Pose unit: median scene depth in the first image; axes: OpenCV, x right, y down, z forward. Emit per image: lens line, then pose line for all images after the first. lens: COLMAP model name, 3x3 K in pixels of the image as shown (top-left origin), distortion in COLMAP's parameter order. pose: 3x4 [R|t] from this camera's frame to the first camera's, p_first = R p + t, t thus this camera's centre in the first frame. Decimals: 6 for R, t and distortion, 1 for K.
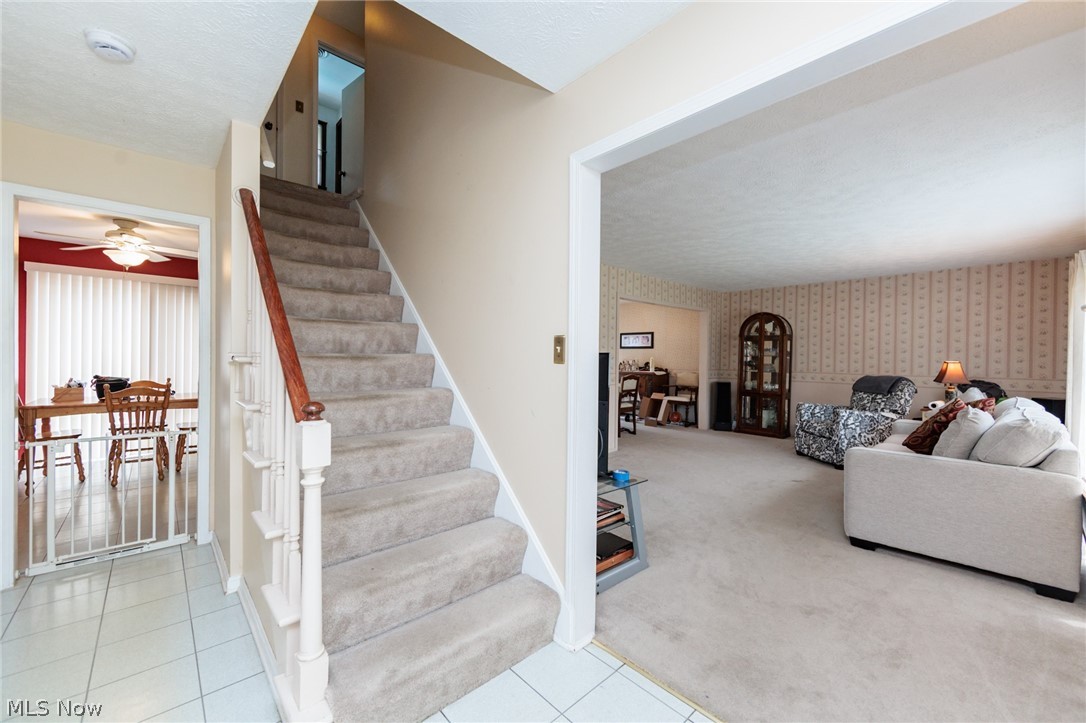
lens RADIAL K [[423.5, 0, 538.4], [0, 423.5, 358.2], [0, 0, 1]] dist [-0.002190, -0.000014]
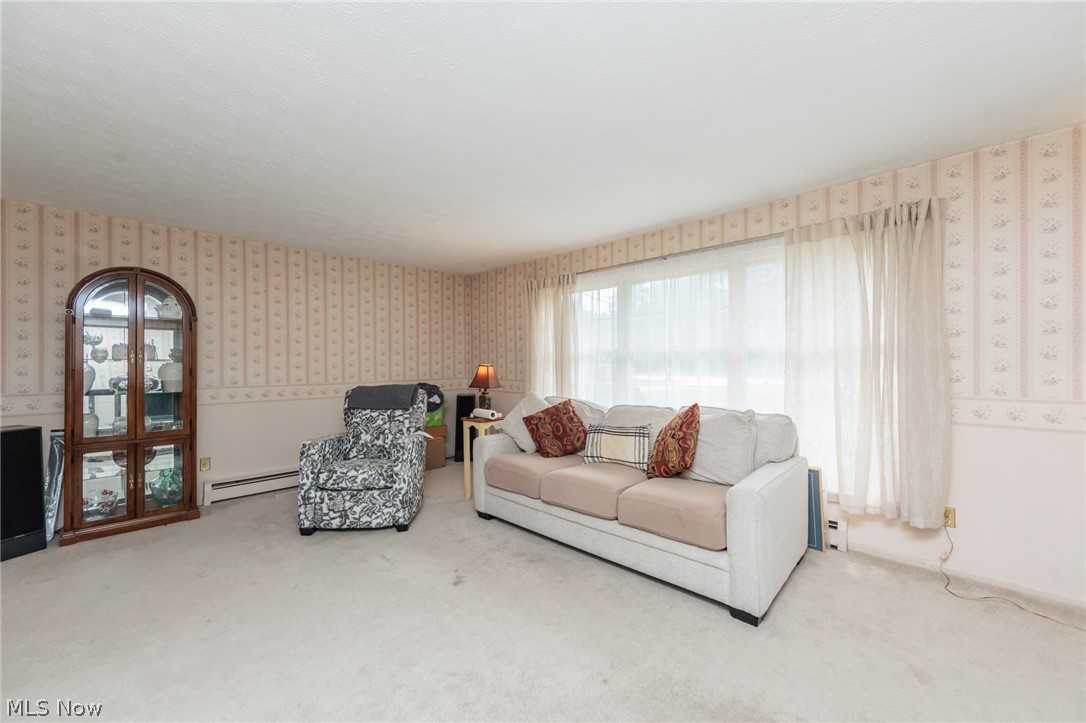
lens RADIAL K [[423.5, 0, 538.4], [0, 423.5, 357.8], [0, 0, 1]] dist [-0.002190, -0.000014]
pose [[-0.073784, 0.002557, 0.997271, 0.033578], [0.008071, 0.999965, -0.001967, -0.002460], [-0.997242, 0.007904, -0.073802, 0.728447]]
